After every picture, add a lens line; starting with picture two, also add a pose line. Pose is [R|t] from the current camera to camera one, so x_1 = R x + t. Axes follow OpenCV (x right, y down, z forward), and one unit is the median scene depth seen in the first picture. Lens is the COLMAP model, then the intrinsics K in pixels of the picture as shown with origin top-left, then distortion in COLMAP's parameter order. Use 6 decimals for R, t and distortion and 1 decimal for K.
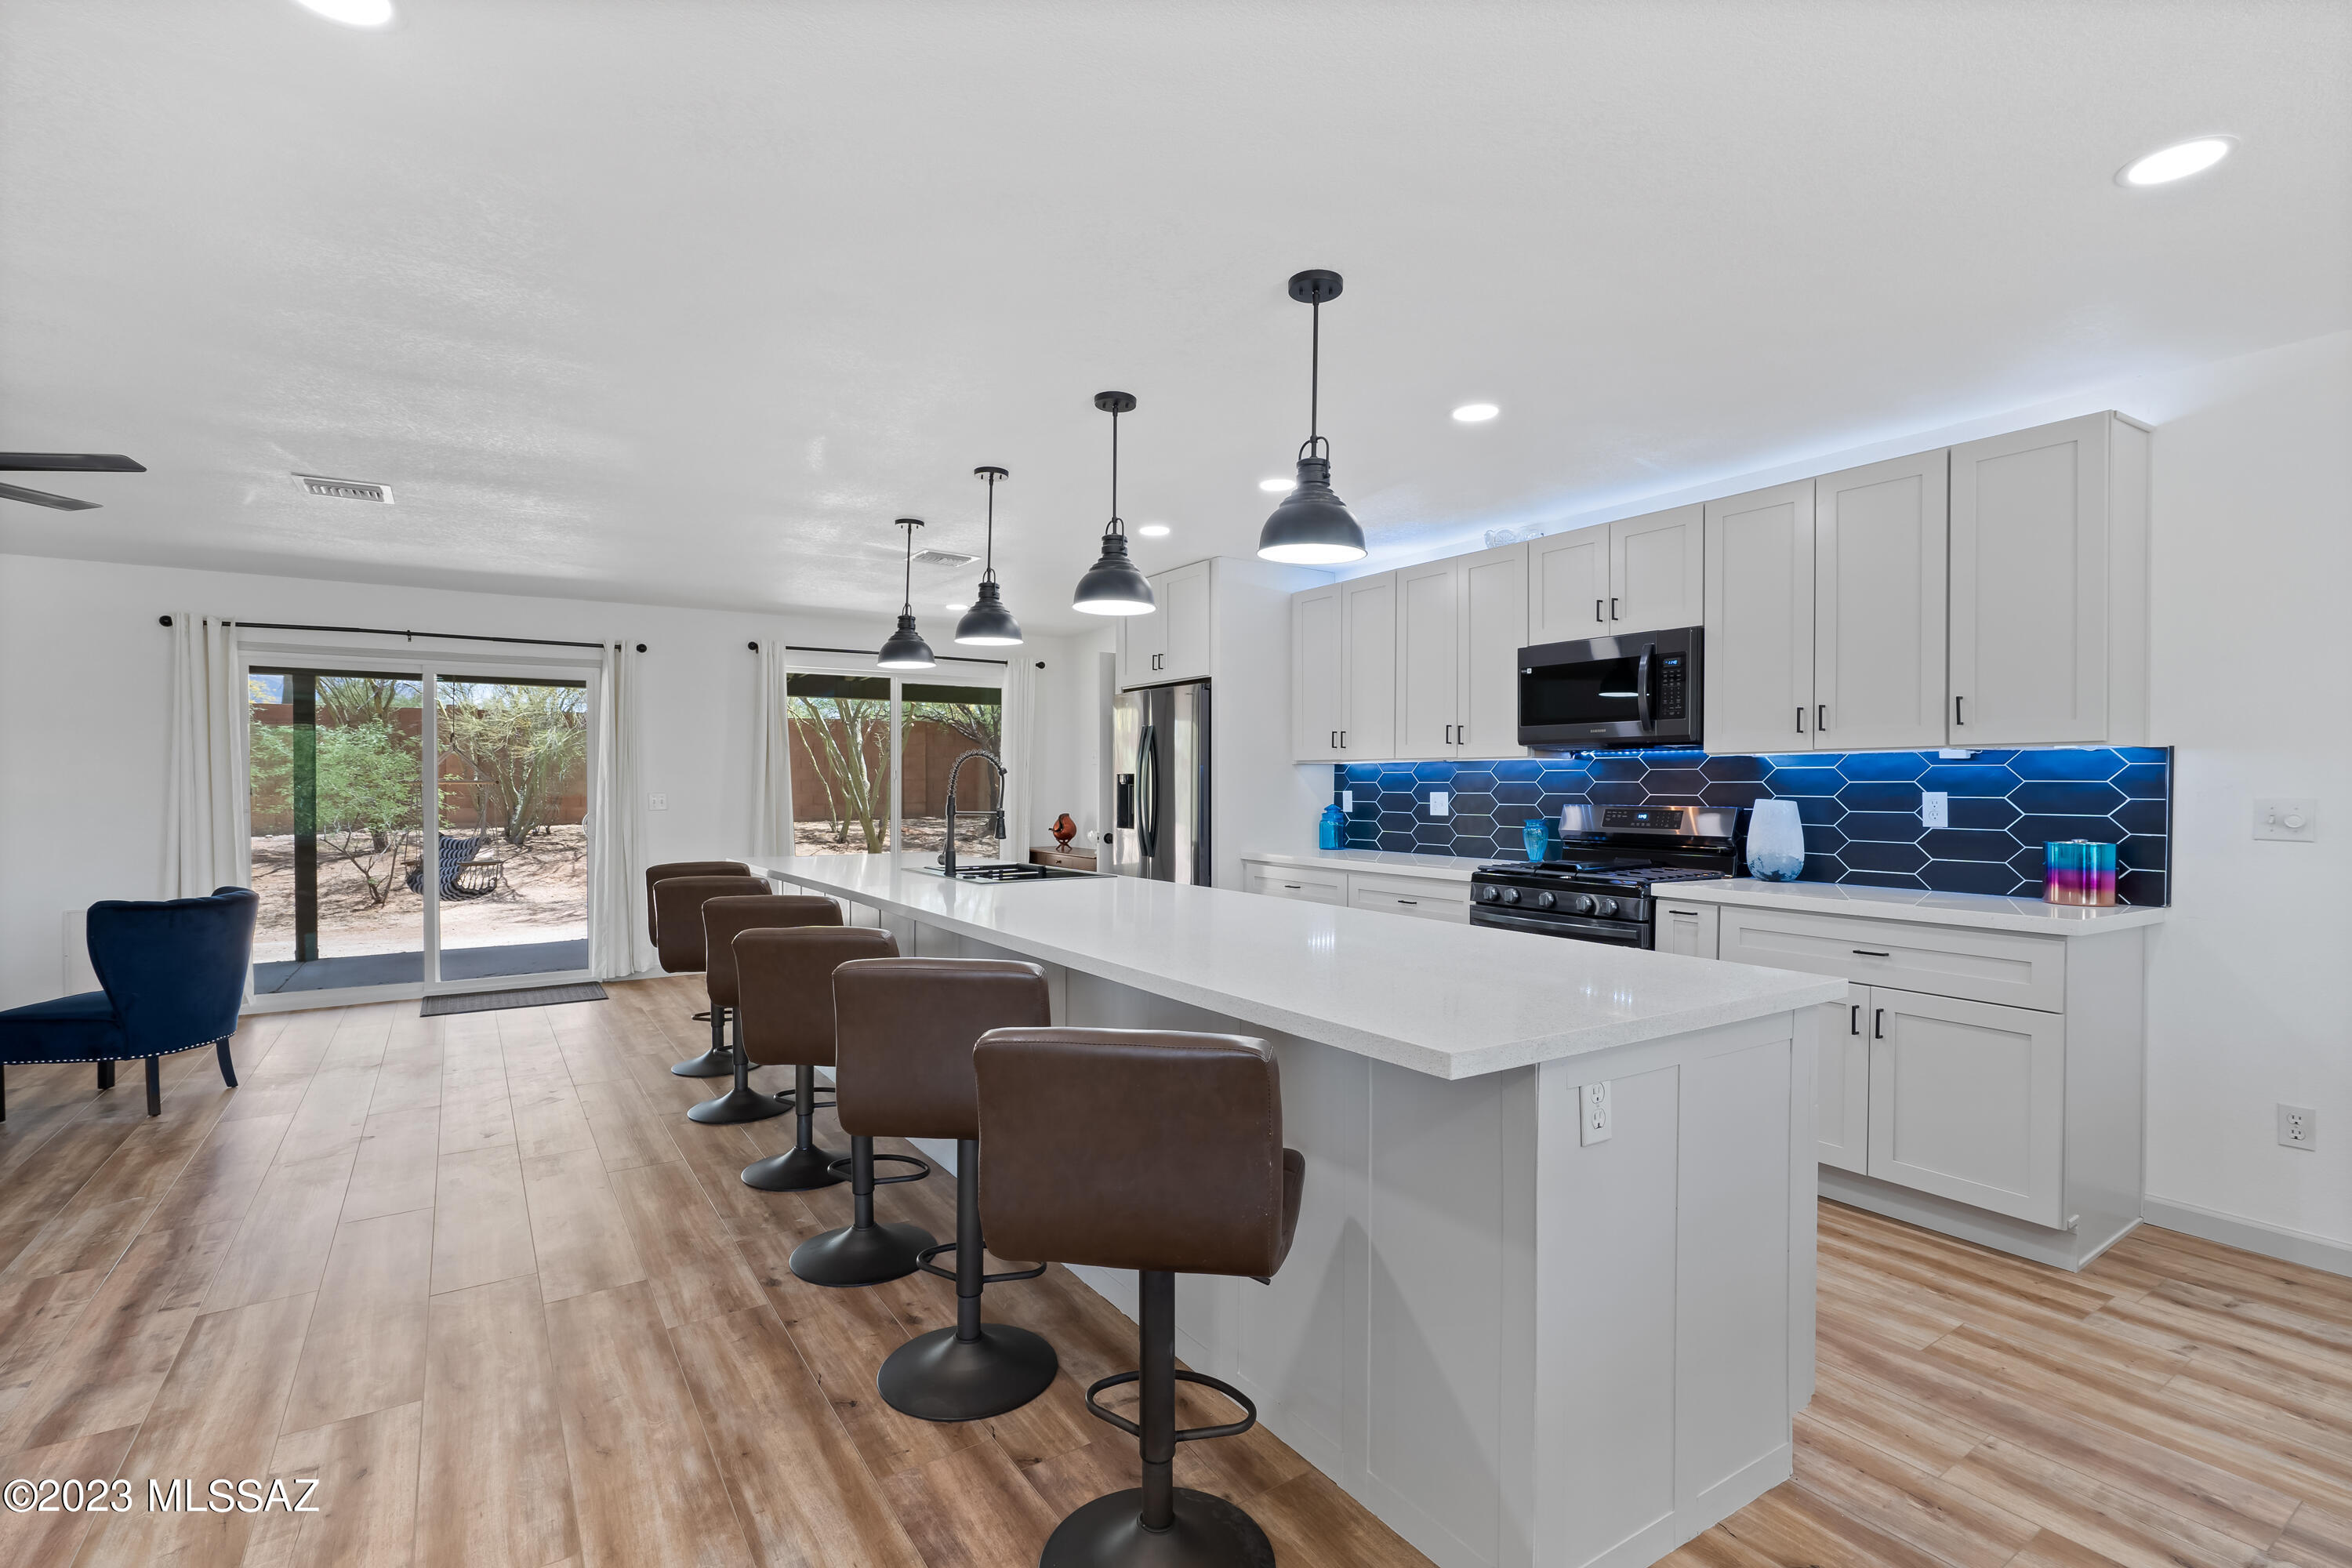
lens RADIAL K [[1097.3, 0, 1179.6], [0, 1097.3, 787.1], [0, 0, 1]] dist [-0.001668, 0.000399]
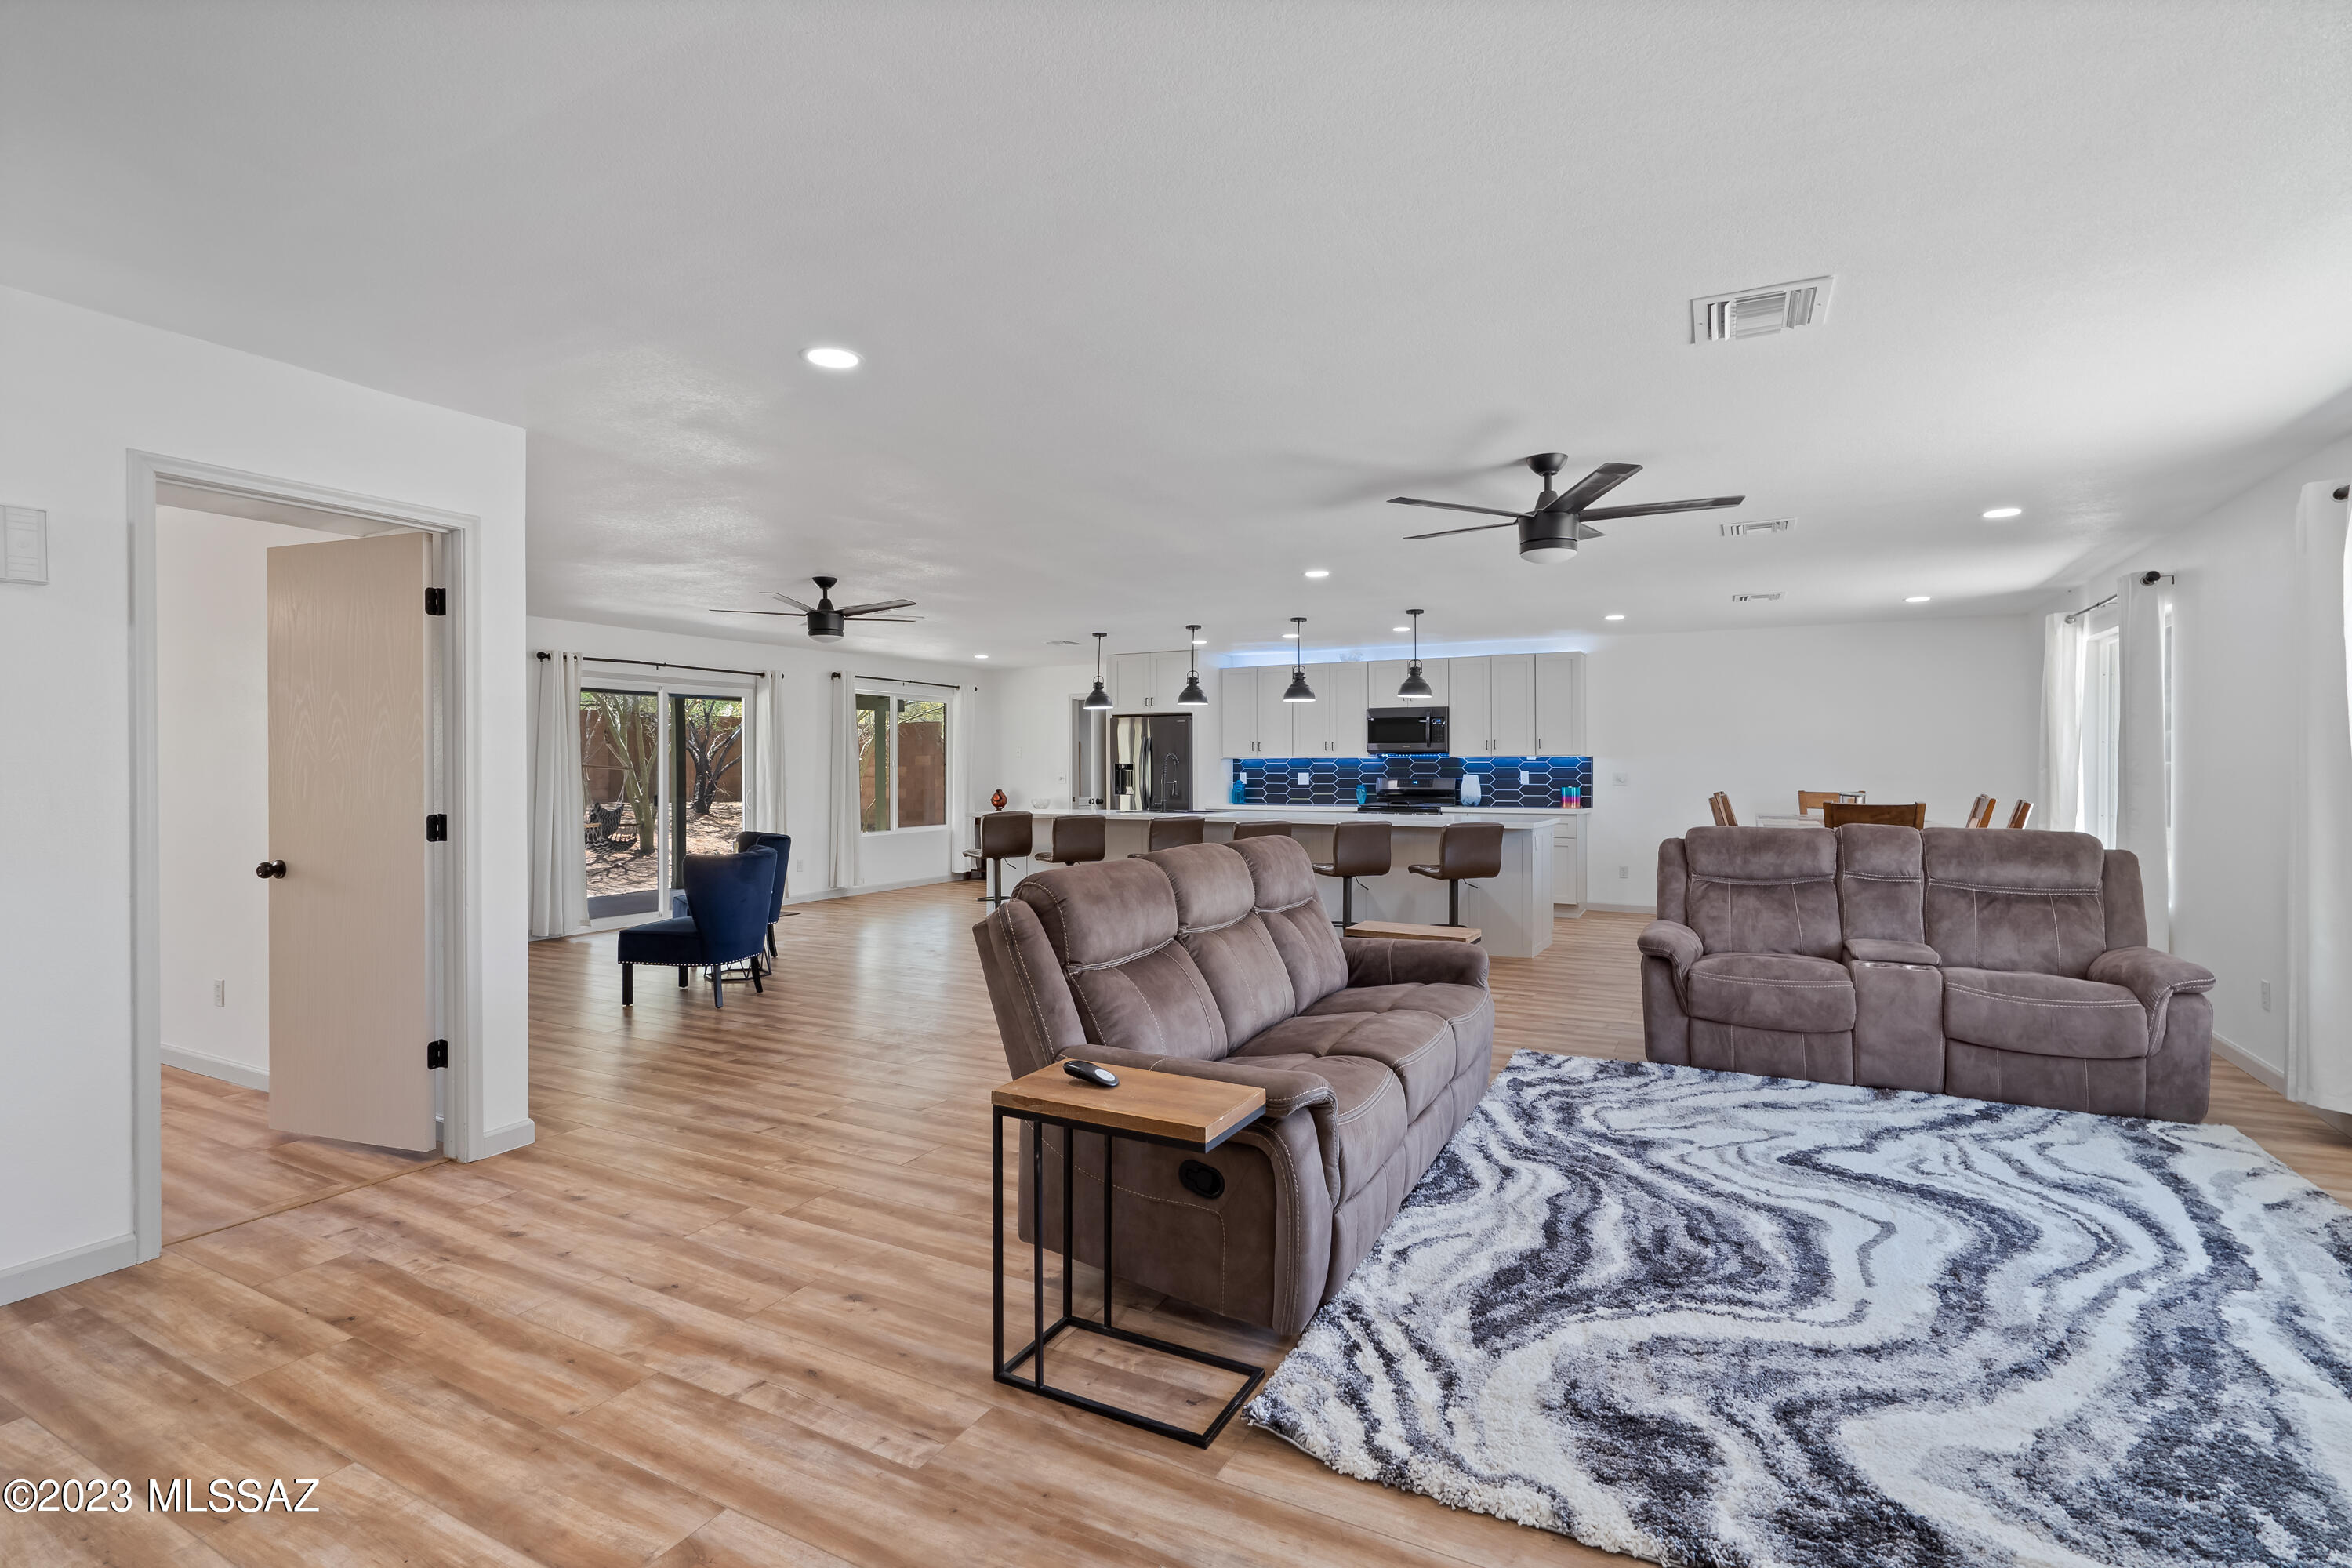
lens RADIAL K [[1097.3, 0, 1178.1], [0, 1097.3, 770.3], [0, 0, 1]] dist [-0.001668, 0.000399]
pose [[0.877949, -0.001732, 0.478751, -1.588199], [0.002663, 0.999996, -0.001266, 0.003155], [-0.478747, 0.002386, 0.877950, -1.149389]]
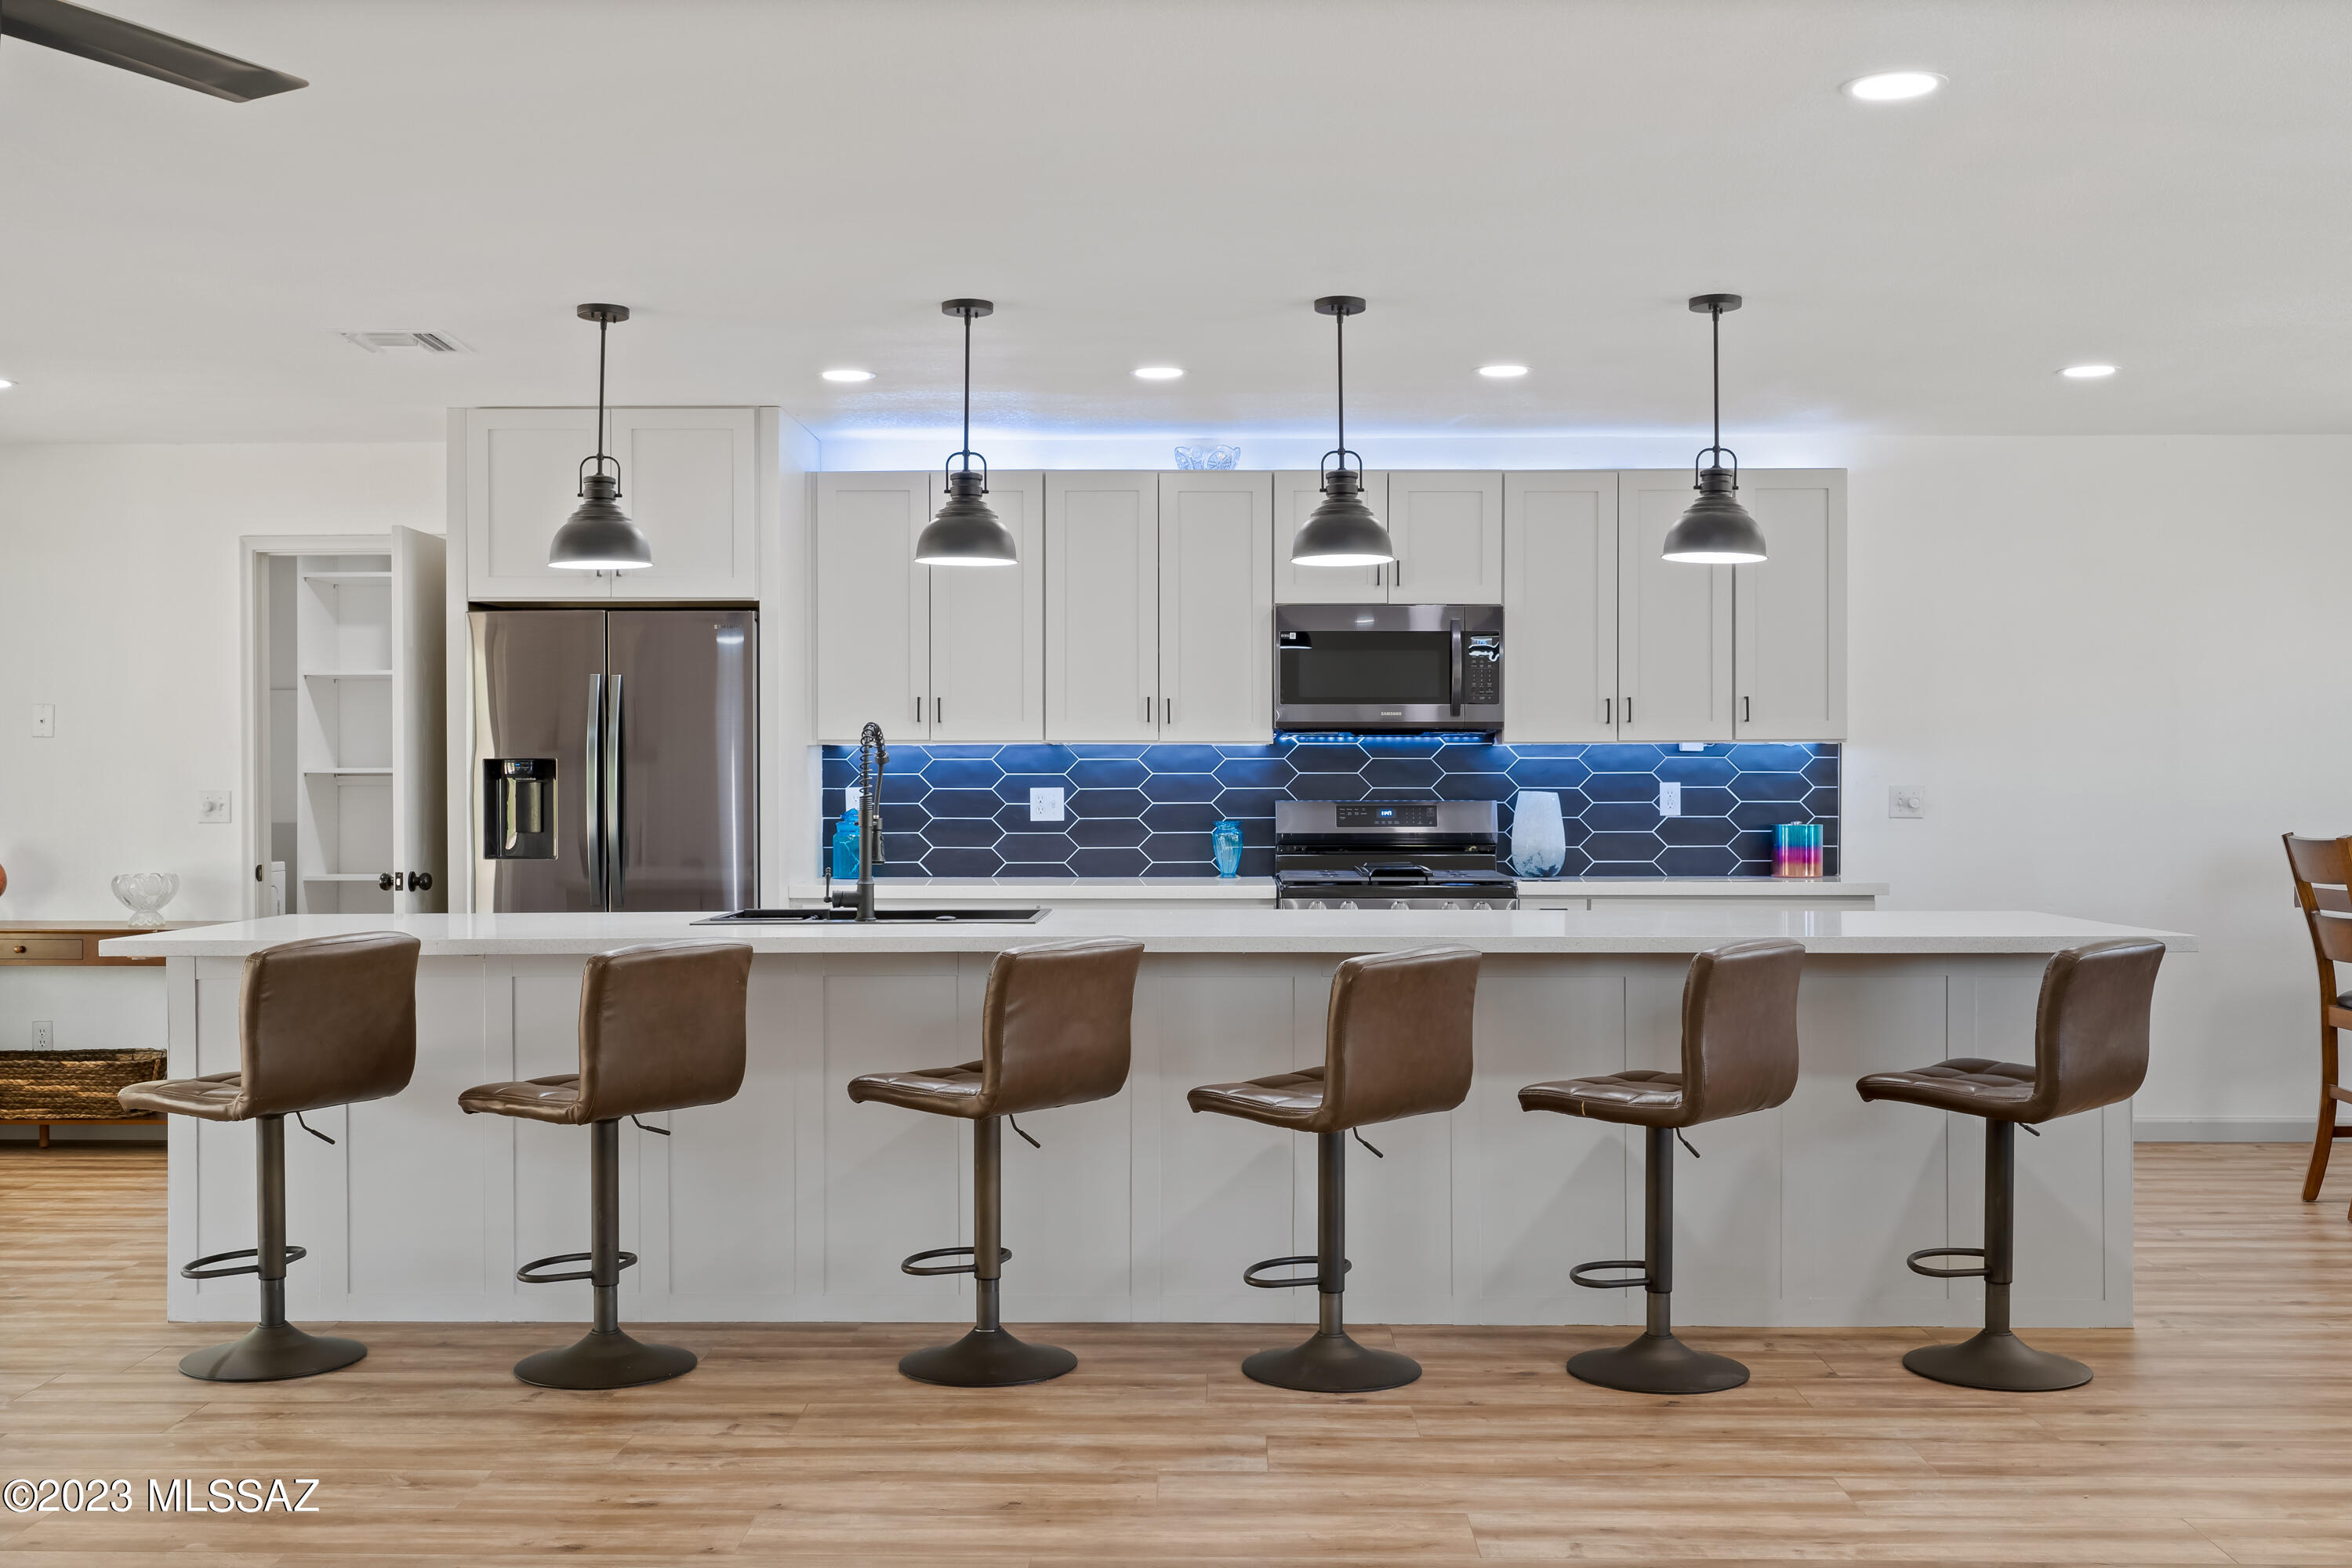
lens RADIAL K [[2427.4, 0, 1166.7], [0, 2427.4, 801.7], [0, 0, 1]] dist [0.011283, 0.000000]
pose [[0.559966, -0.009645, 0.828459, -1.691157], [0.004434, 0.999953, 0.008644, 0.000682], [-0.828503, -0.001167, 0.559983, 0.106351]]
